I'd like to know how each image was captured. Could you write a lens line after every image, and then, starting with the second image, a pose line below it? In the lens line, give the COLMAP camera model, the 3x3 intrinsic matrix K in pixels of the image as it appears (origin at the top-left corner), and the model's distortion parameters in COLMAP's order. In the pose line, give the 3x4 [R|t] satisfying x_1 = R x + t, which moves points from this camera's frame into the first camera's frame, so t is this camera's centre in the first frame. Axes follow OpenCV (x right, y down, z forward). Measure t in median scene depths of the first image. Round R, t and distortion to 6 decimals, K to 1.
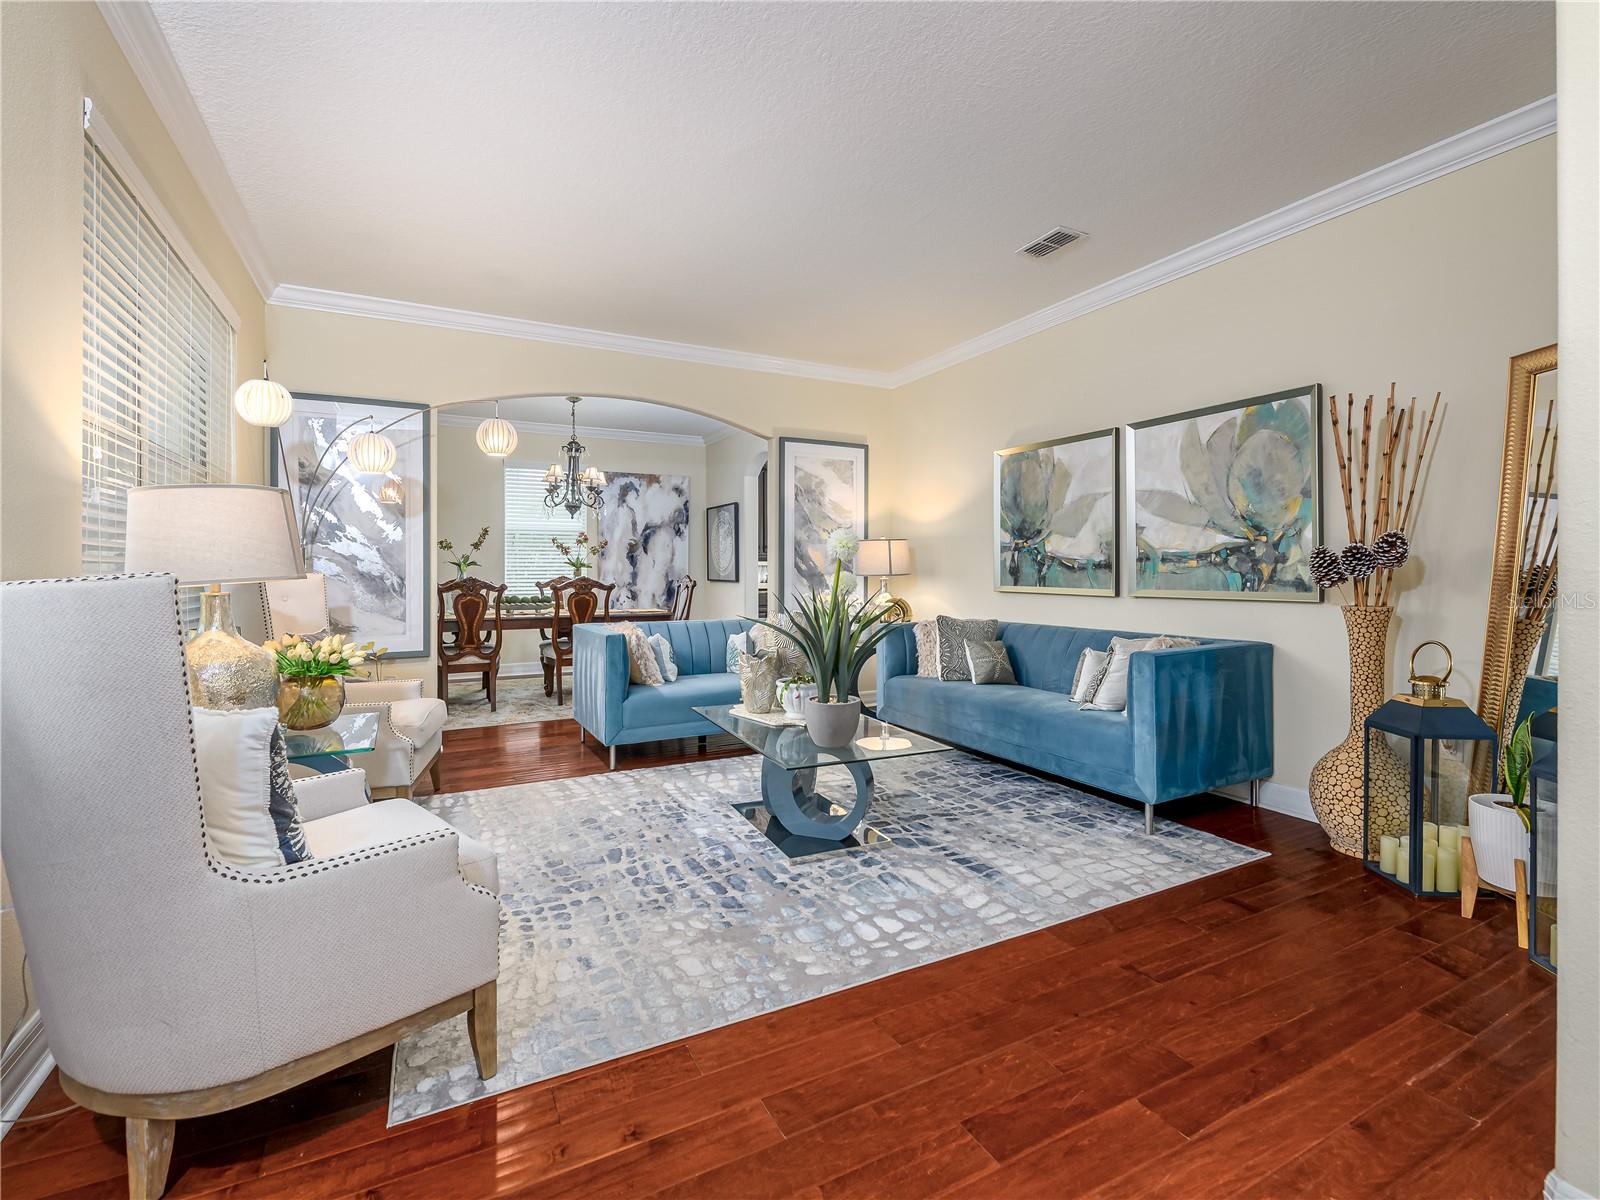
lens RADIAL K [[718.7, 0, 776.2], [0, 718.7, 578.0], [0, 0, 1]] dist [-0.002721, -0.001244]
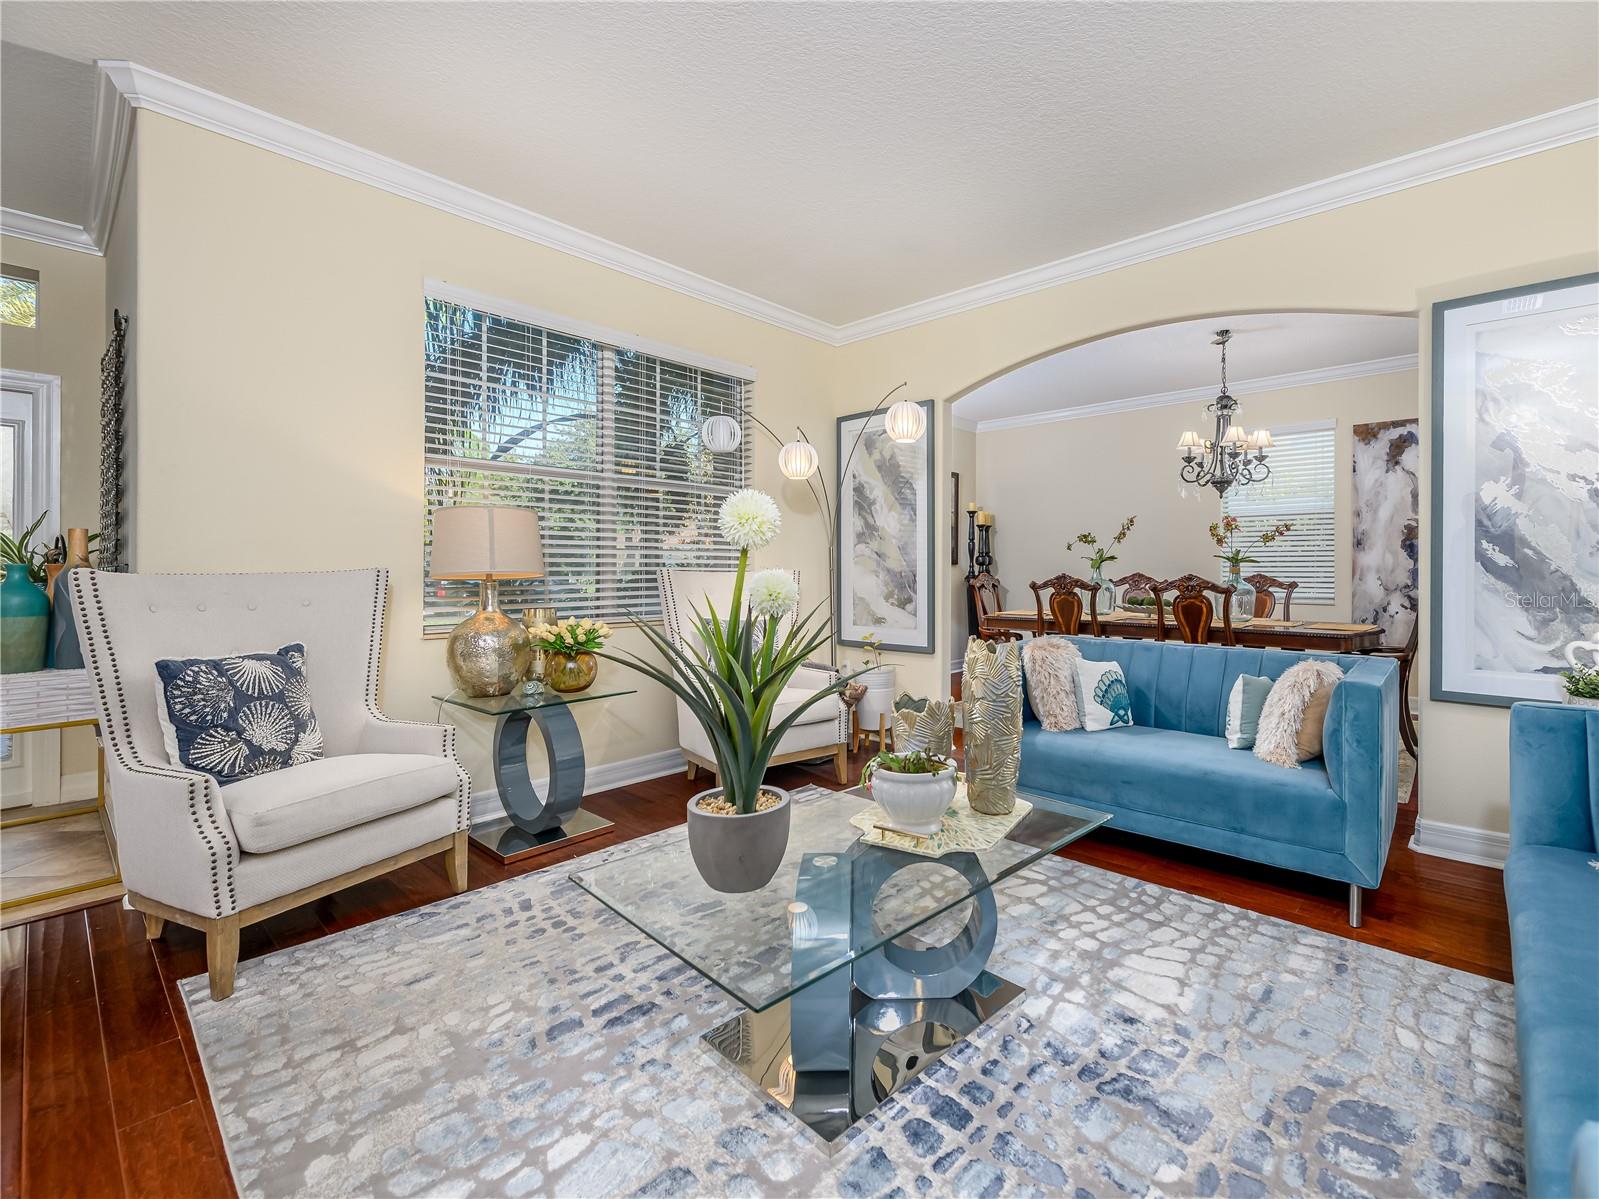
lens RADIAL K [[718.3, 0, 905.9], [0, 718.3, 570.9], [0, 0, 1]] dist [-0.002721, -0.001244]
pose [[0.394105, 0.006743, -0.919041, 0.500346], [-0.009231, 0.999952, 0.003378, -0.008962], [0.919019, 0.007153, 0.394149, 0.705492]]
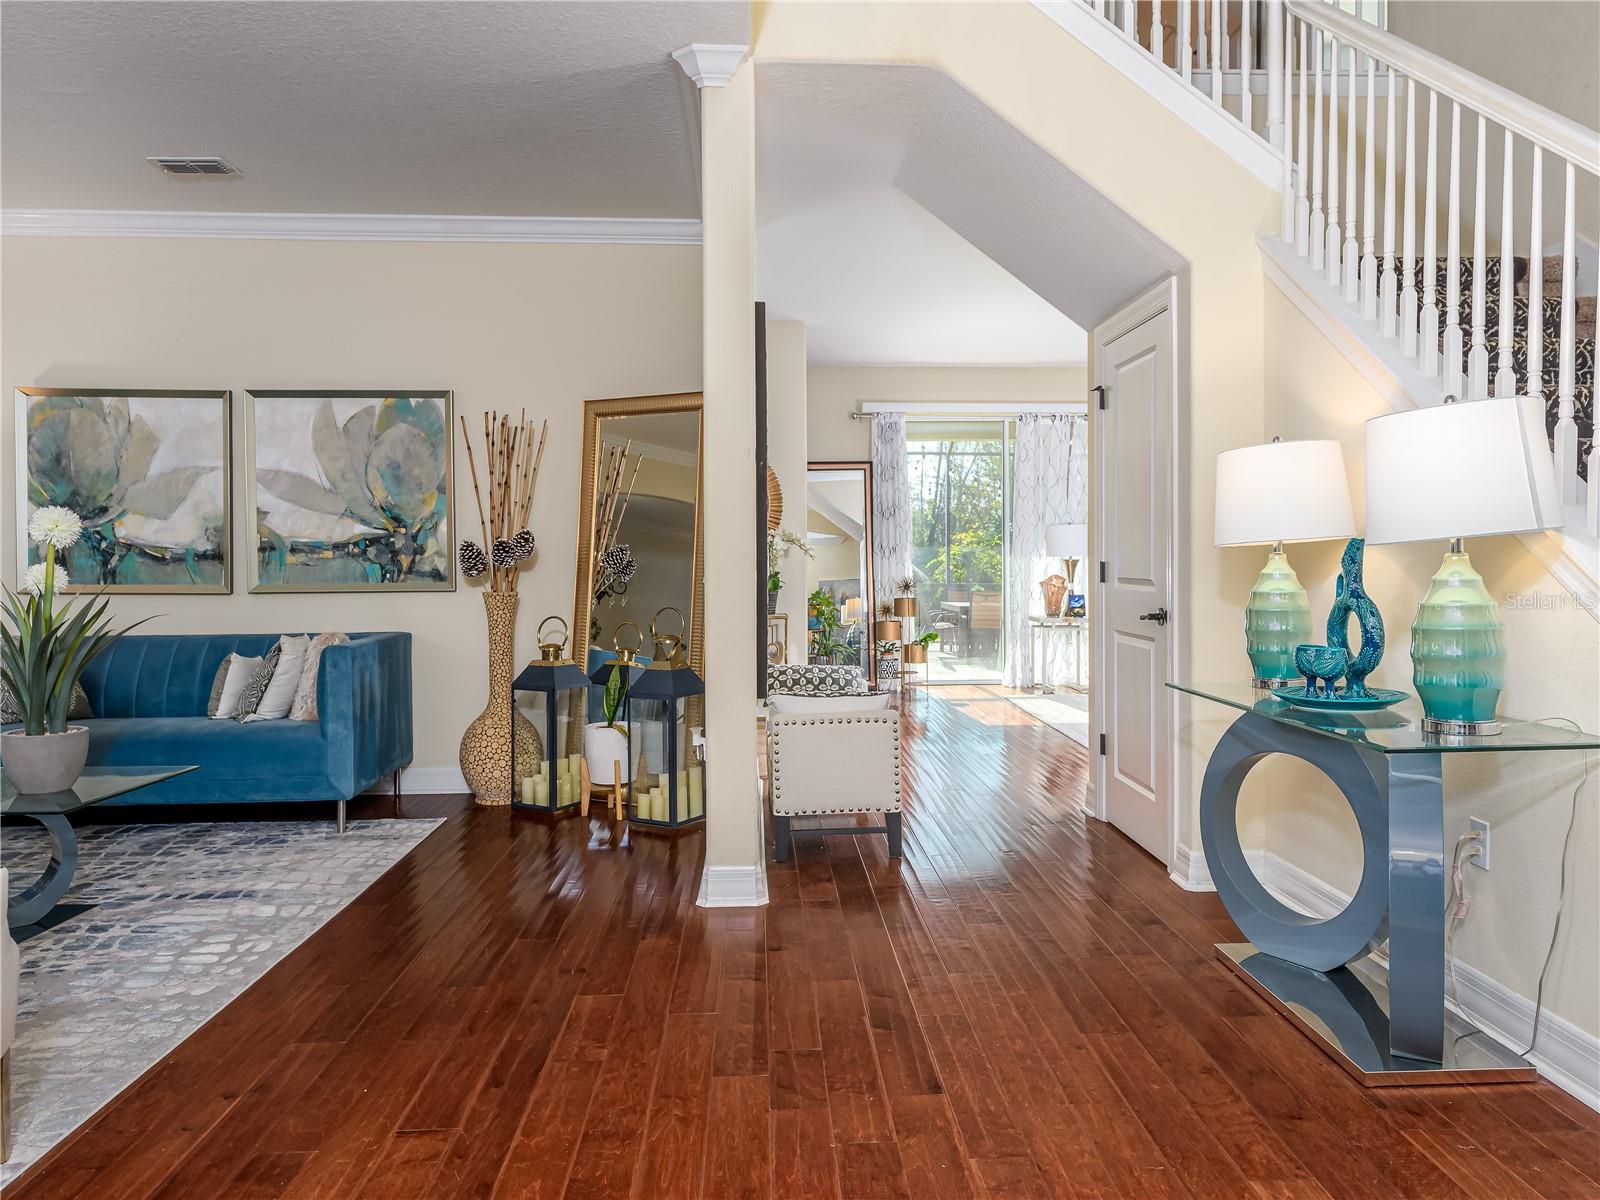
lens RADIAL K [[1131.4, 0, 804.1], [0, 1131.4, 593.9], [0, 0, 1]] dist [0.004983, 0.001185]
pose [[0.415243, -0.026138, 0.909335, -0.538001], [0.012002, 0.999658, 0.023253, 0.004567], [-0.909631, 0.001259, 0.415414, -0.183286]]
